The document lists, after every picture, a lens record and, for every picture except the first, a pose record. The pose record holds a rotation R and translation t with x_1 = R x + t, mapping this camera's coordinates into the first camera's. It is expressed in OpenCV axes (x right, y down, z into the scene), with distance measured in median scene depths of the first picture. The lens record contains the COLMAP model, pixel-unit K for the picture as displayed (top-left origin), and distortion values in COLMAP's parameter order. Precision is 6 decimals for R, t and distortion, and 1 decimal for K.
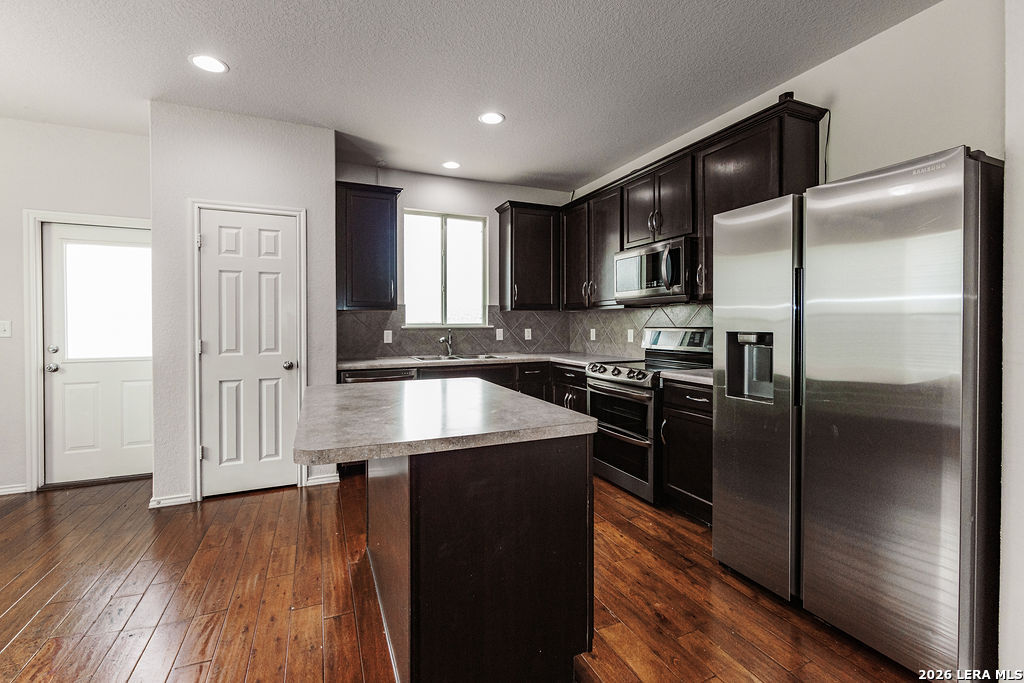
lens RADIAL K [[430.7, 0, 498.8], [0, 430.7, 327.9], [0, 0, 1]] dist [0.000760, -0.000045]
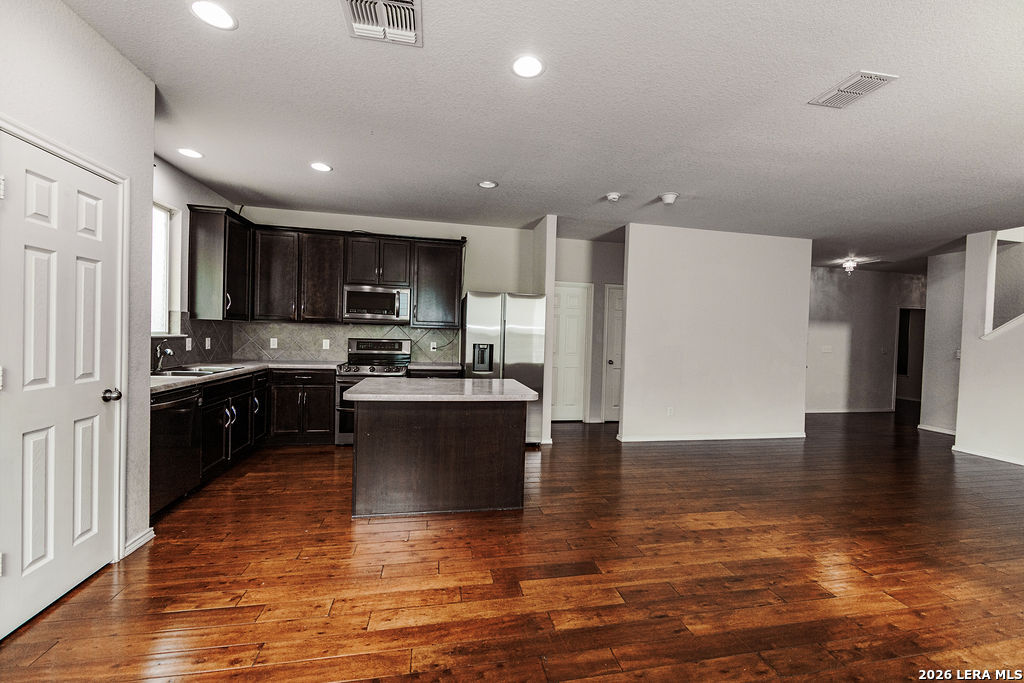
lens RADIAL K [[400.4, 0, 511.2], [0, 400.4, 342.6], [0, 0, 1]] dist [-0.001224, -0.000740]
pose [[0.216430, -0.011049, 0.976236, -0.772735], [-0.020550, 0.999663, 0.015870, -0.018125], [-0.976082, -0.023496, 0.216130, 0.175506]]
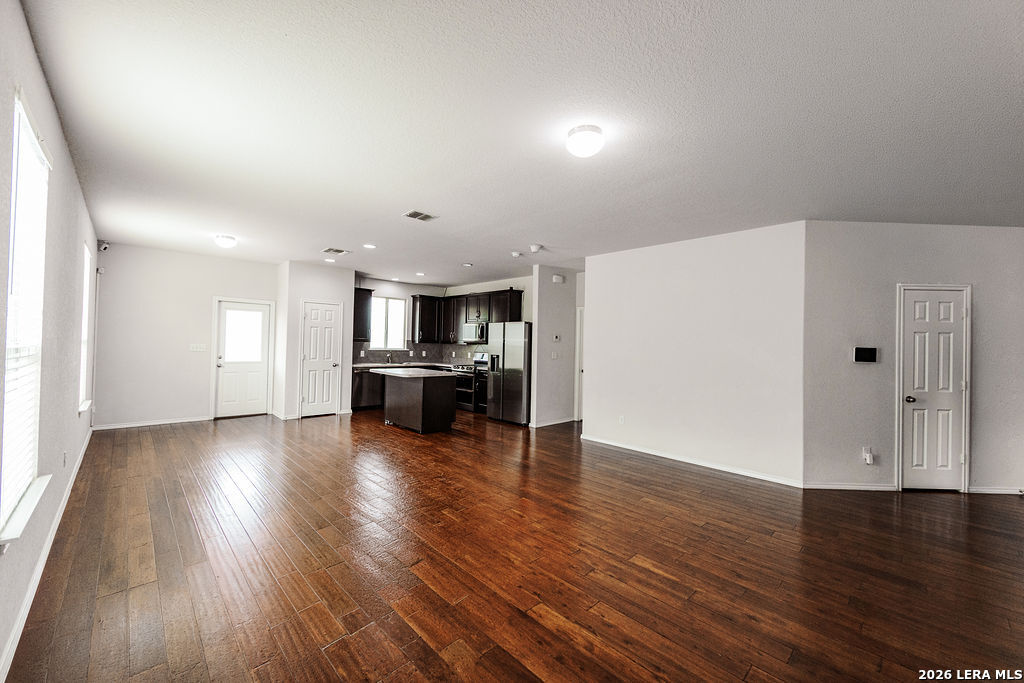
lens RADIAL K [[398.6, 0, 505.3], [0, 398.6, 340.6], [0, 0, 1]] dist [-0.001544, -0.000279]
pose [[0.935900, 0.029431, 0.351033, -0.298516], [-0.024088, 0.999518, -0.019580, -0.025620], [-0.351440, 0.009869, 0.936158, -1.186625]]
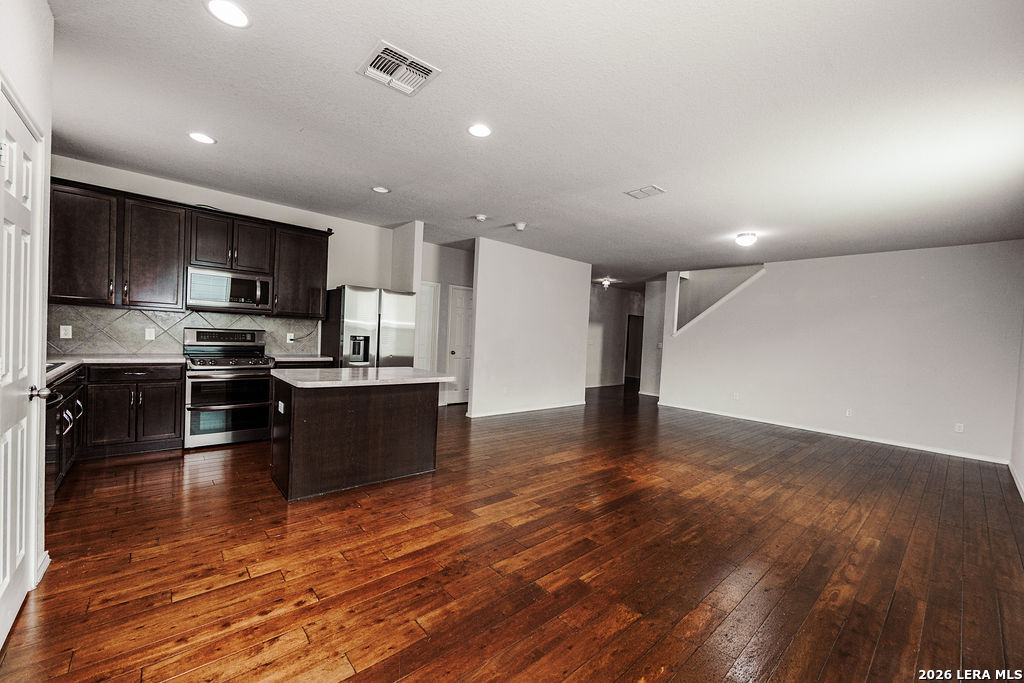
lens RADIAL K [[401.0, 0, 509.0], [0, 401.0, 346.2], [0, 0, 1]] dist [-0.000934, -0.000736]
pose [[-0.301628, -0.036545, 0.952725, -0.952593], [-0.036024, 0.998988, 0.026914, -0.012536], [-0.952745, -0.026203, -0.302639, 0.427989]]
